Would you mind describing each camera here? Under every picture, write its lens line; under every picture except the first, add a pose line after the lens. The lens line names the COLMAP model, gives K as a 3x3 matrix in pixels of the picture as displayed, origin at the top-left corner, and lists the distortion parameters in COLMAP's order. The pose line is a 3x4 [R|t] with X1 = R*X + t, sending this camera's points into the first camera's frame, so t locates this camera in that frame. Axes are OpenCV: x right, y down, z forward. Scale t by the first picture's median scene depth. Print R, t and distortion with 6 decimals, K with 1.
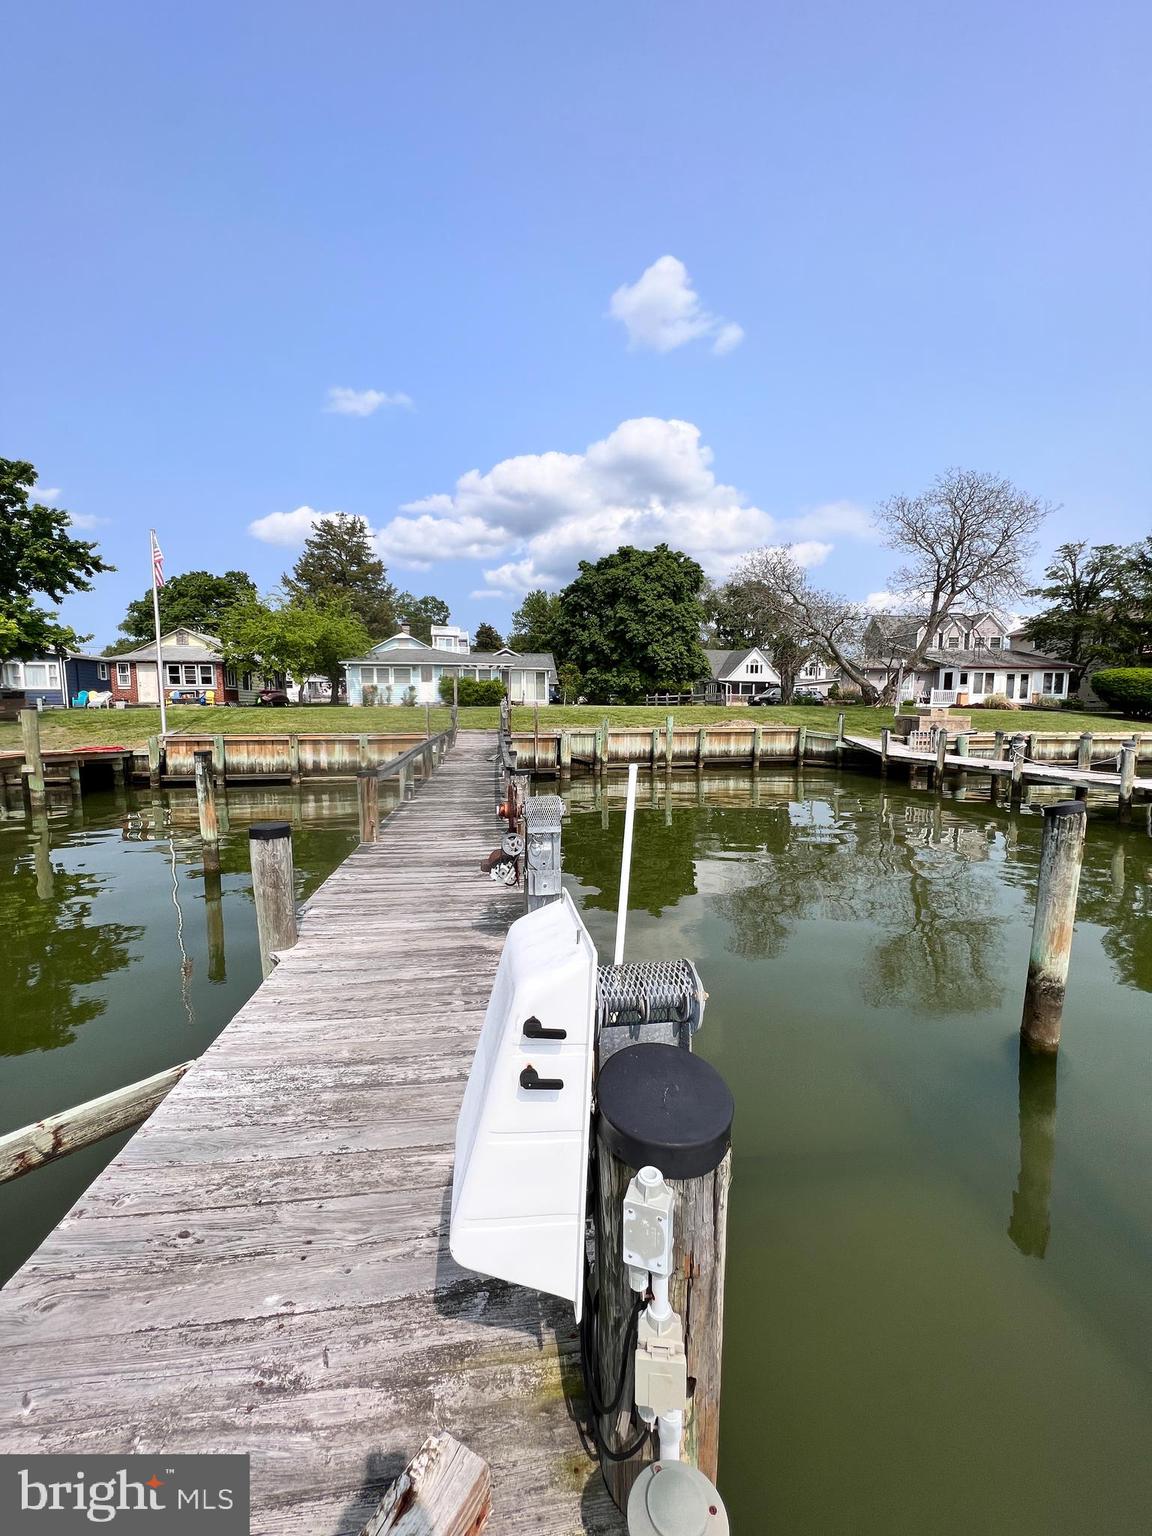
lens RADIAL K [[613.7, 0, 565.2], [0, 613.7, 771.5], [0, 0, 1]] dist [-0.003743, -0.000190]
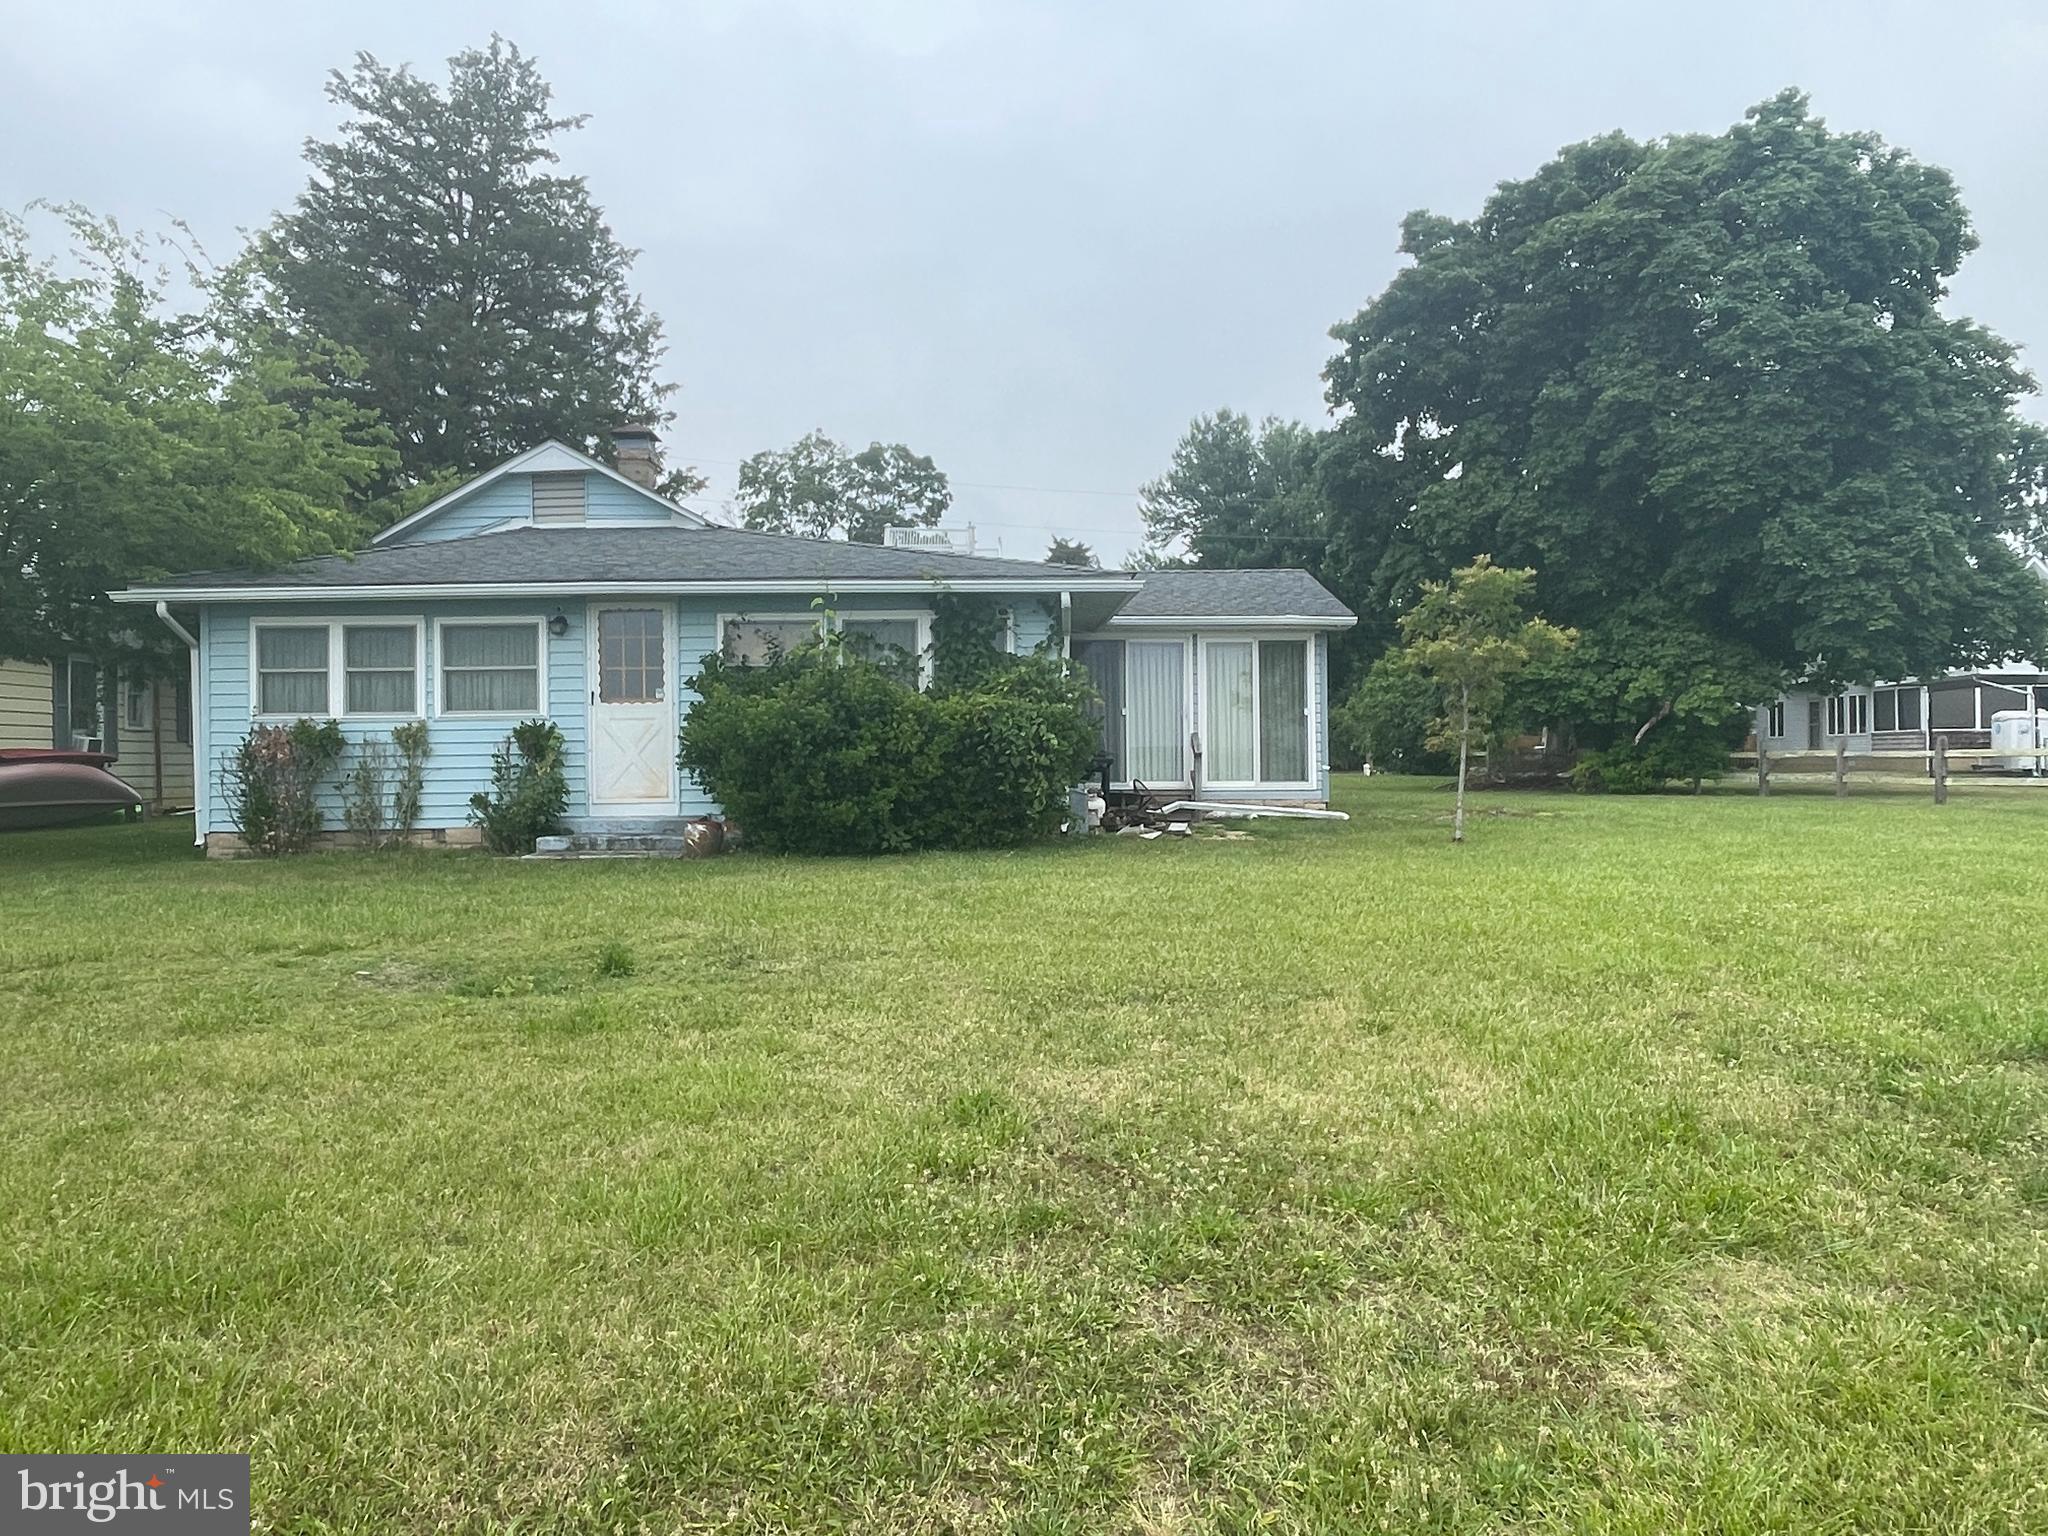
lens RADIAL K [[1434.1, 0, 1023.1], [0, 1434.1, 759.2], [0, 0, 1]] dist [-0.003643, -0.000287]
pose [[0.985763, -0.009795, -0.167856, -0.038776], [-0.007721, 0.994611, -0.103386, -0.065826], [0.167964, 0.103210, 0.980375, 0.464136]]
